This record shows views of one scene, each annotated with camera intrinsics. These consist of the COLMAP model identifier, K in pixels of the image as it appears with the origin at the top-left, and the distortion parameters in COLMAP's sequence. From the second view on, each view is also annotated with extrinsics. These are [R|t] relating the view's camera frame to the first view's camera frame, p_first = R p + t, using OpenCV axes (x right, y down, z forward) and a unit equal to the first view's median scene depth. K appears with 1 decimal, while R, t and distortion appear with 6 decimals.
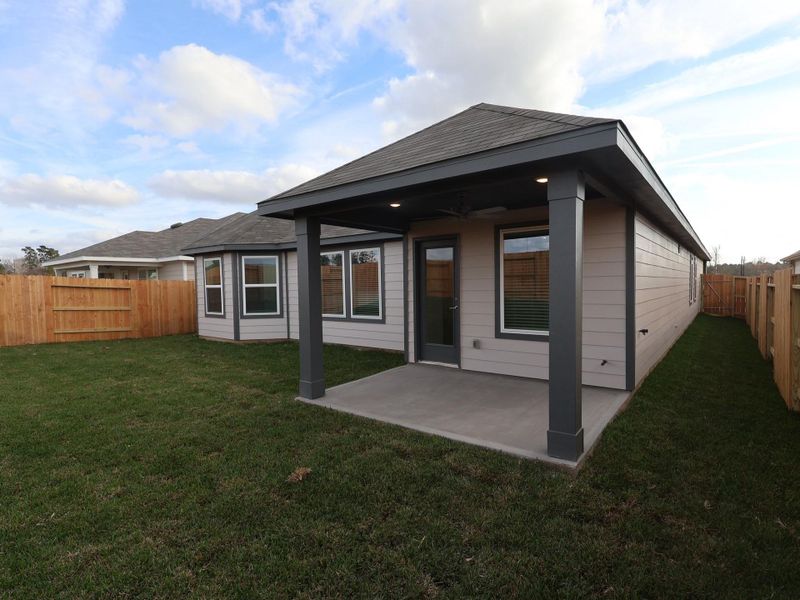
lens RADIAL K [[425.3, 0, 397.7], [0, 425.3, 299.9], [0, 0, 1]] dist [-0.002857, -0.001109]
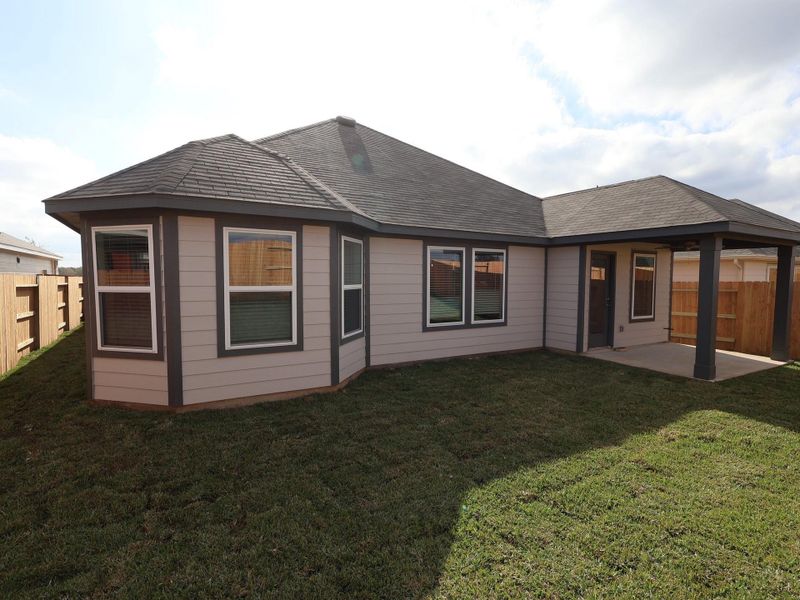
lens RADIAL K [[425.3, 0, 399.1], [0, 425.3, 304.4], [0, 0, 1]] dist [-0.002857, -0.001109]
pose [[0.353396, -0.032469, 0.934910, -1.059641], [0.031186, 0.999251, 0.022915, -0.025625], [-0.934954, 0.021058, 0.354144, 0.881518]]
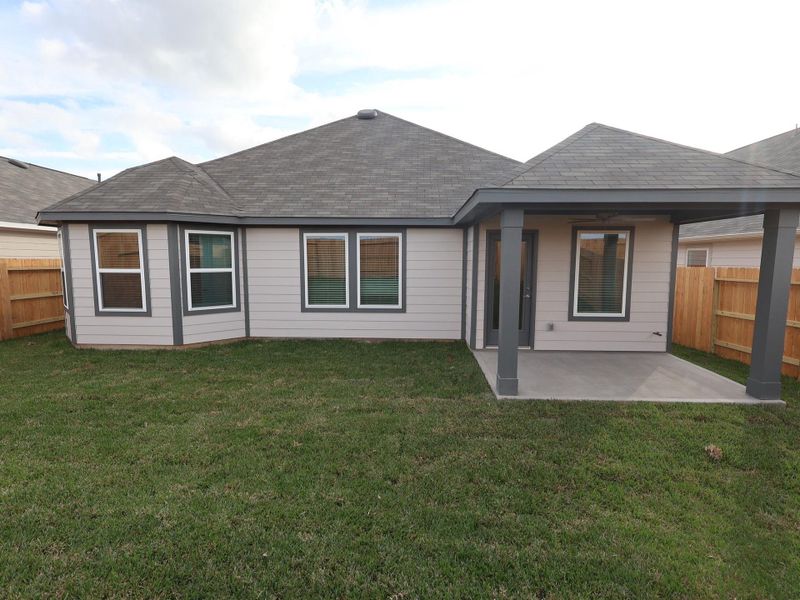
lens RADIAL K [[425.3, 0, 399.0], [0, 425.3, 299.0], [0, 0, 1]] dist [-0.002857, -0.001109]
pose [[0.807082, -0.032199, 0.589560, -0.610568], [0.004125, 0.998795, 0.048902, -0.022543], [-0.590425, -0.037036, 0.806243, 0.231916]]
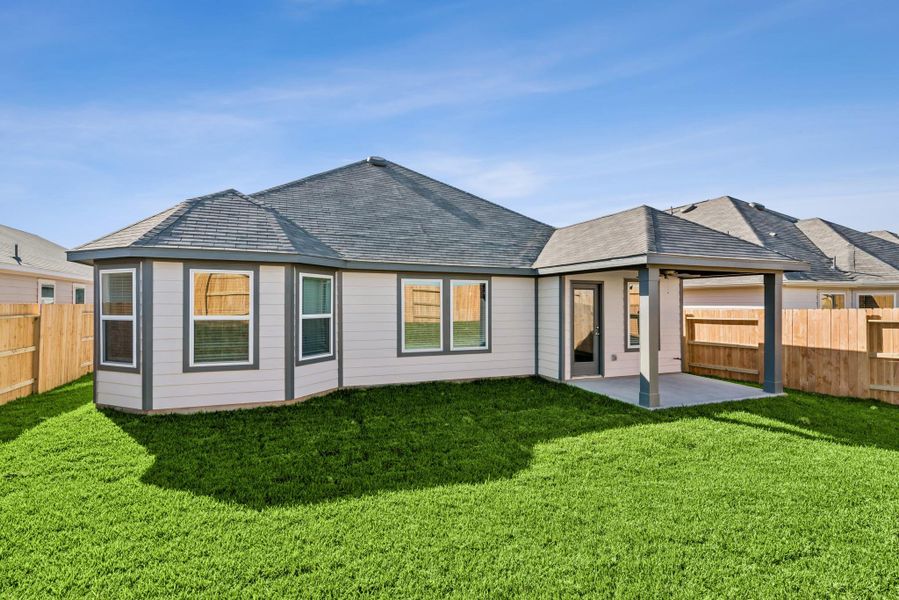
lens RADIAL K [[448.5, 0, 446.7], [0, 448.5, 299.9], [0, 0, 1]] dist [-0.009455, -0.000677]
pose [[0.495211, 0.034256, 0.868097, -1.049441], [0.027442, 0.998107, -0.055040, -0.016923], [-0.868339, 0.051079, 0.493334, 0.543543]]
